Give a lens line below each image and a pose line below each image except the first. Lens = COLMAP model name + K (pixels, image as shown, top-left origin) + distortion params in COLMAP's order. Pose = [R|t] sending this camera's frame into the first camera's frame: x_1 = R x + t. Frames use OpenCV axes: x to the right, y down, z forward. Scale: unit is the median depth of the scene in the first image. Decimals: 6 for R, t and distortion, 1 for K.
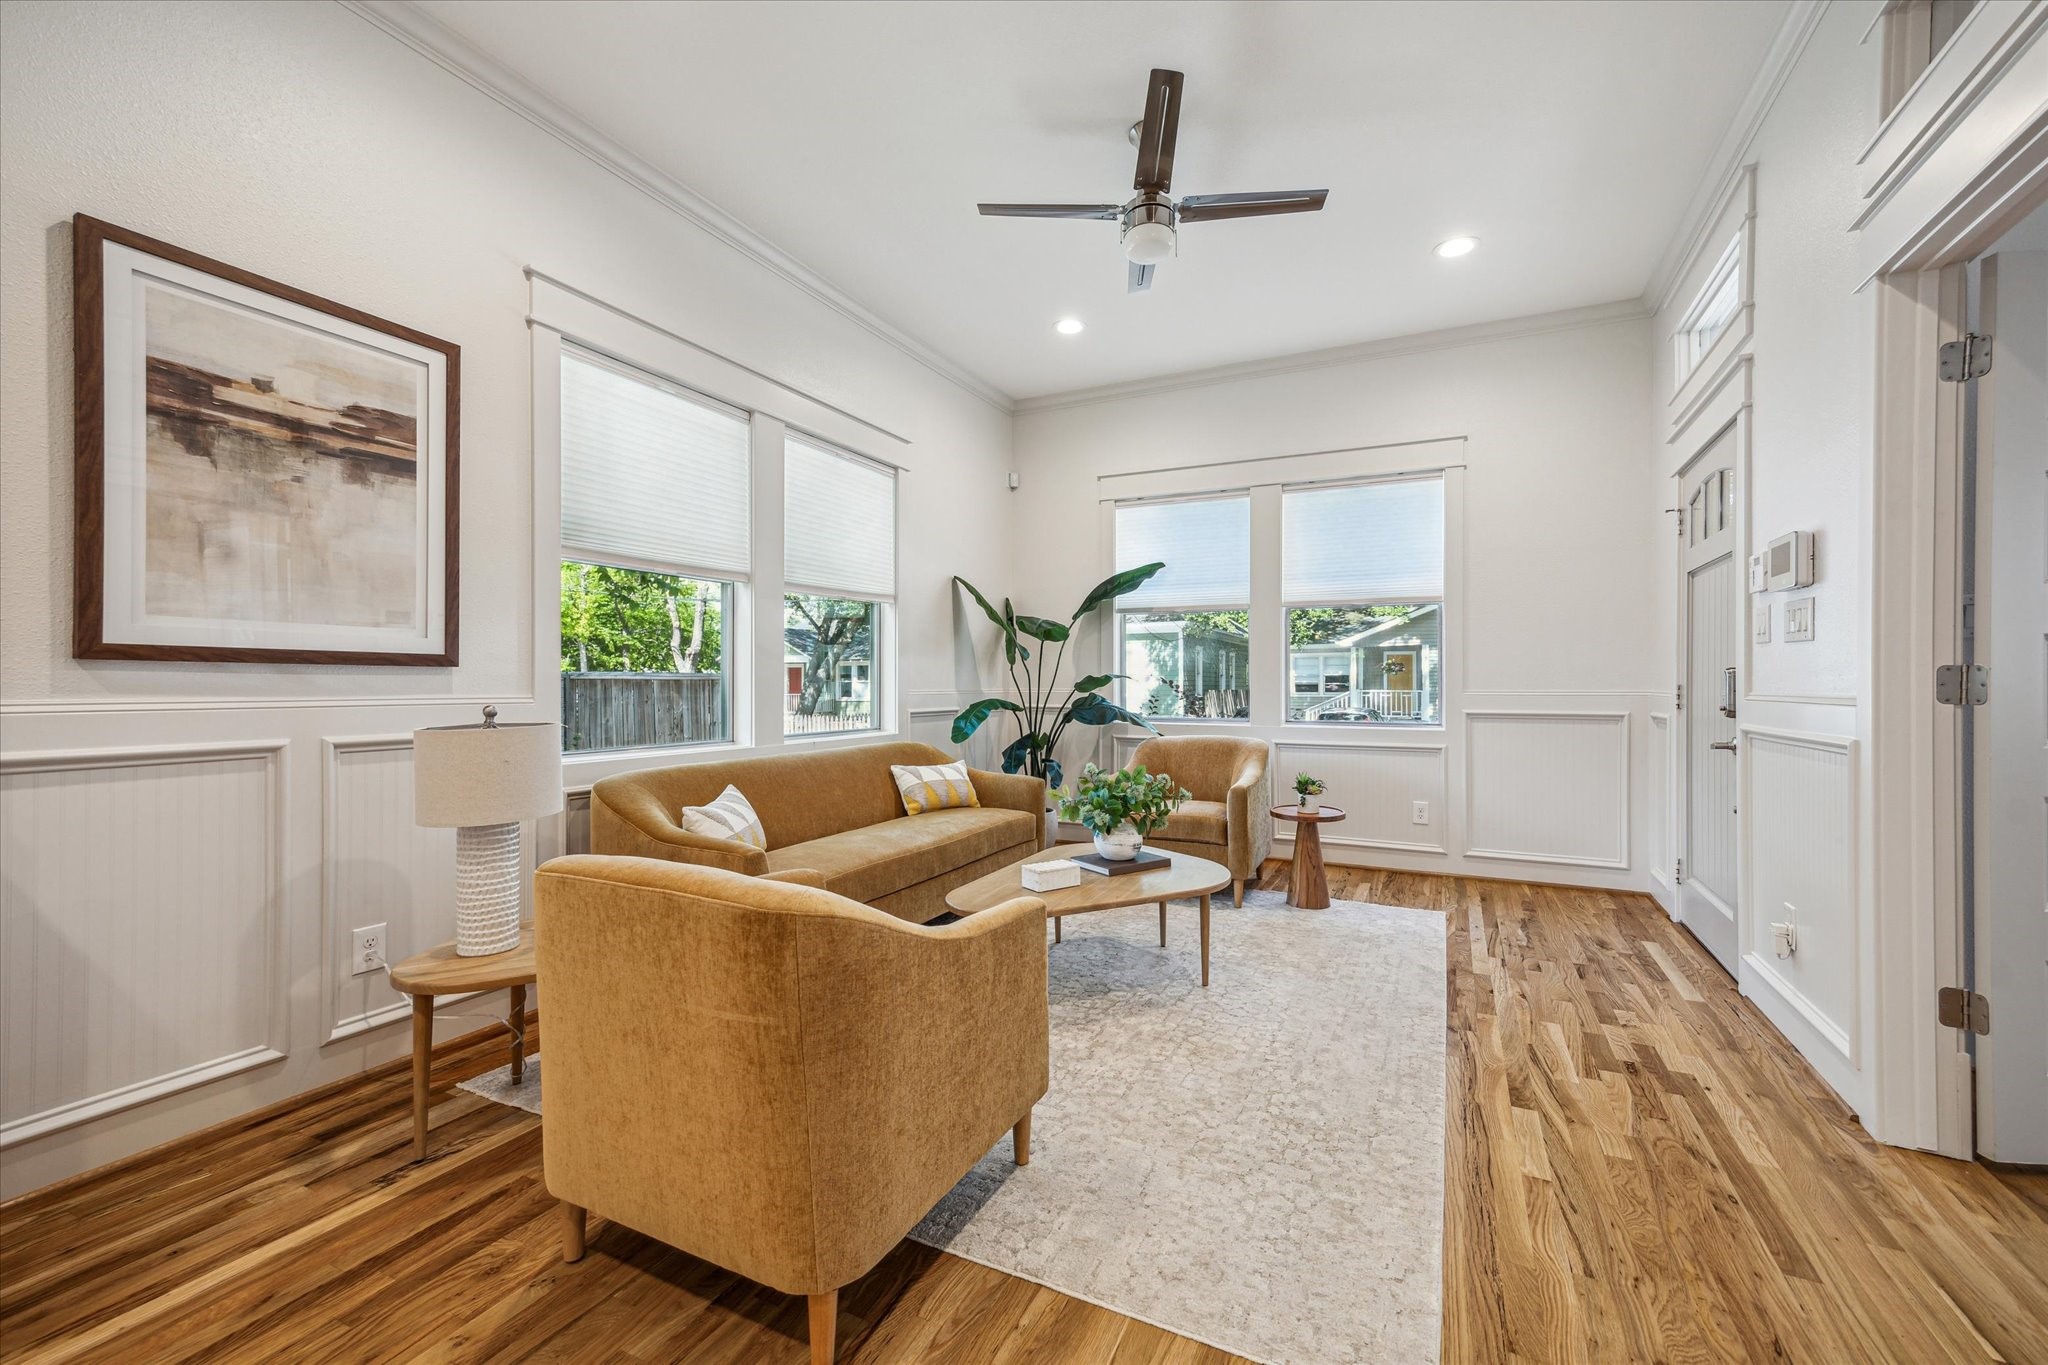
lens RADIAL K [[832.7, 0, 1025.9], [0, 832.7, 679.8], [0, 0, 1]] dist [0.019625, 0.000016]
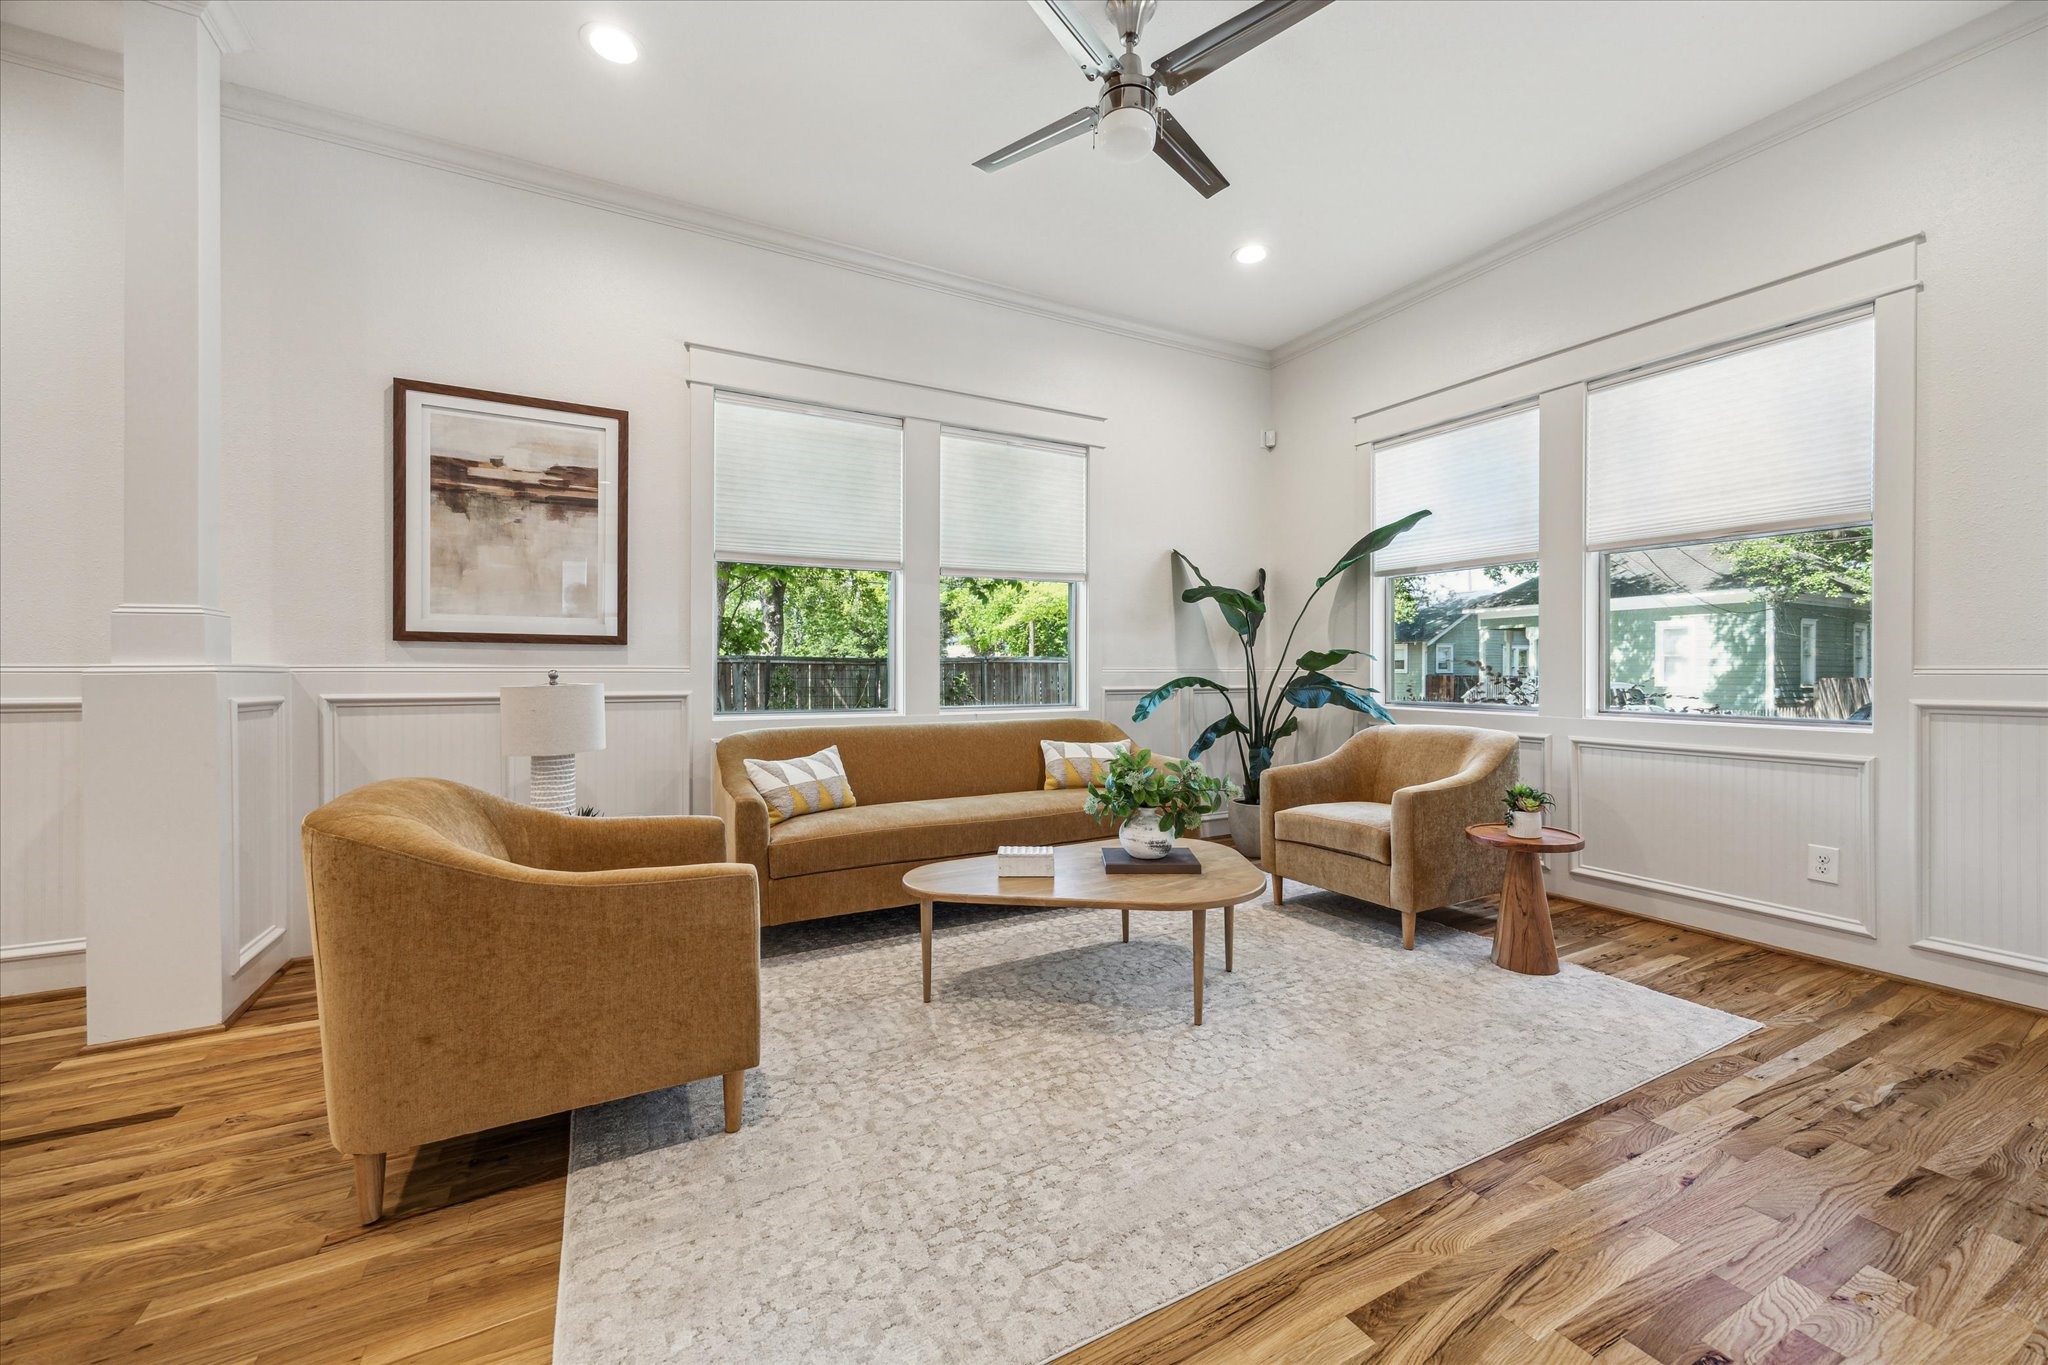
lens RADIAL K [[786.7, 0, 1014.5], [0, 786.7, 667.9], [0, 0, 1]] dist [0.007731, -0.000303]
pose [[0.817290, 0.000359, -0.576227, 0.507869], [0.001408, 0.999996, 0.002620, 0.016993], [0.576225, -0.002952, 0.817286, 0.271042]]
